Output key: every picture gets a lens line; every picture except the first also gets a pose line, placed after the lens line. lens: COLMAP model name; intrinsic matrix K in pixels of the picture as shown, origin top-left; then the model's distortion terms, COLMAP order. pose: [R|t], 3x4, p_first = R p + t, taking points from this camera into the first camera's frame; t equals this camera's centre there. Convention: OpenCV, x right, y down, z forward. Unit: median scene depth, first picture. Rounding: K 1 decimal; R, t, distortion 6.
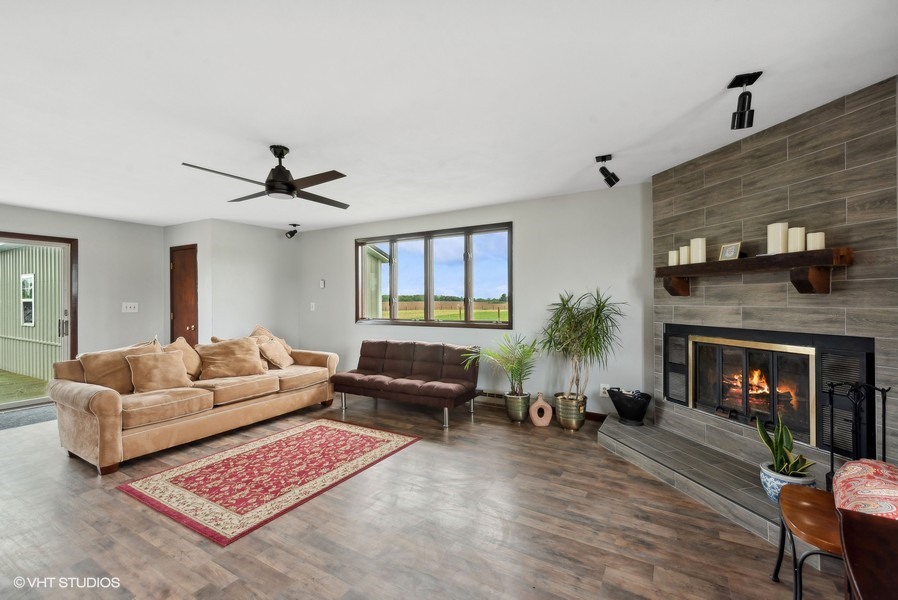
lens RADIAL K [[387.5, 0, 450.1], [0, 387.5, 301.7], [0, 0, 1]] dist [-0.001639, -0.000064]
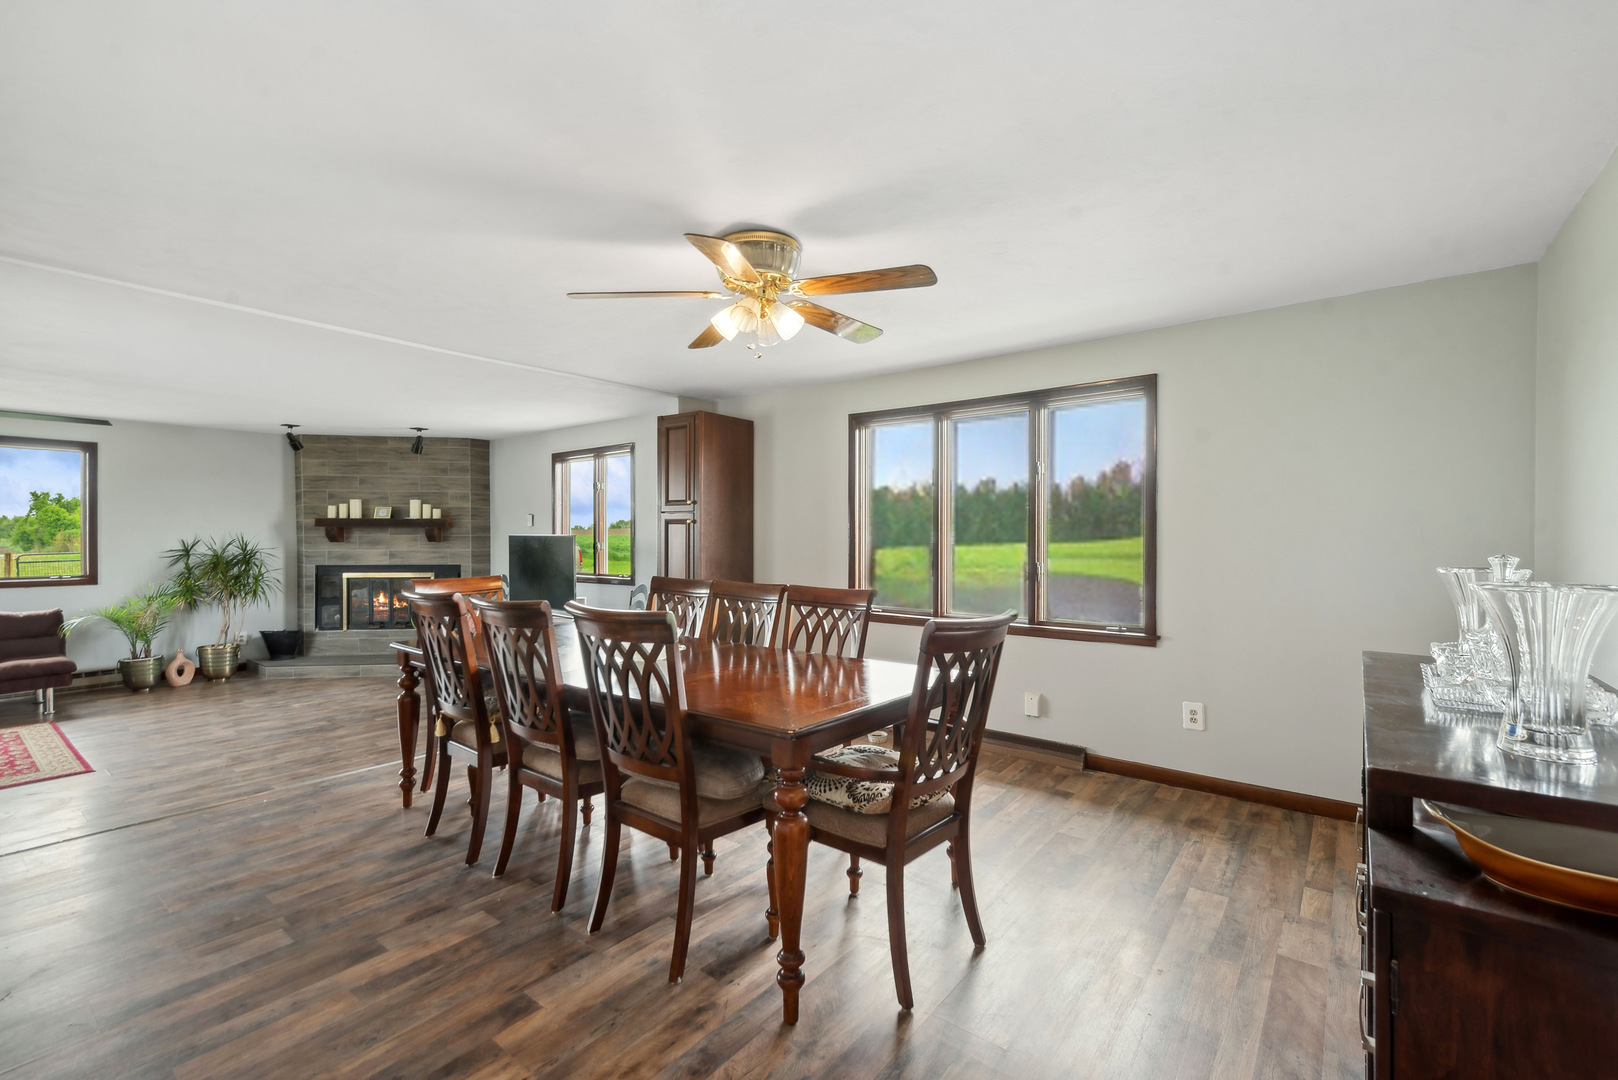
lens RADIAL K [[704.5, 0, 809.4], [0, 704.5, 539.5], [0, 0, 1]] dist [0.000005, -0.000037]
pose [[0.120784, 0.001528, 0.992678, -1.480534], [-0.001051, 0.999998, -0.001412, -0.021696], [-0.992678, -0.000873, 0.120785, -0.791034]]
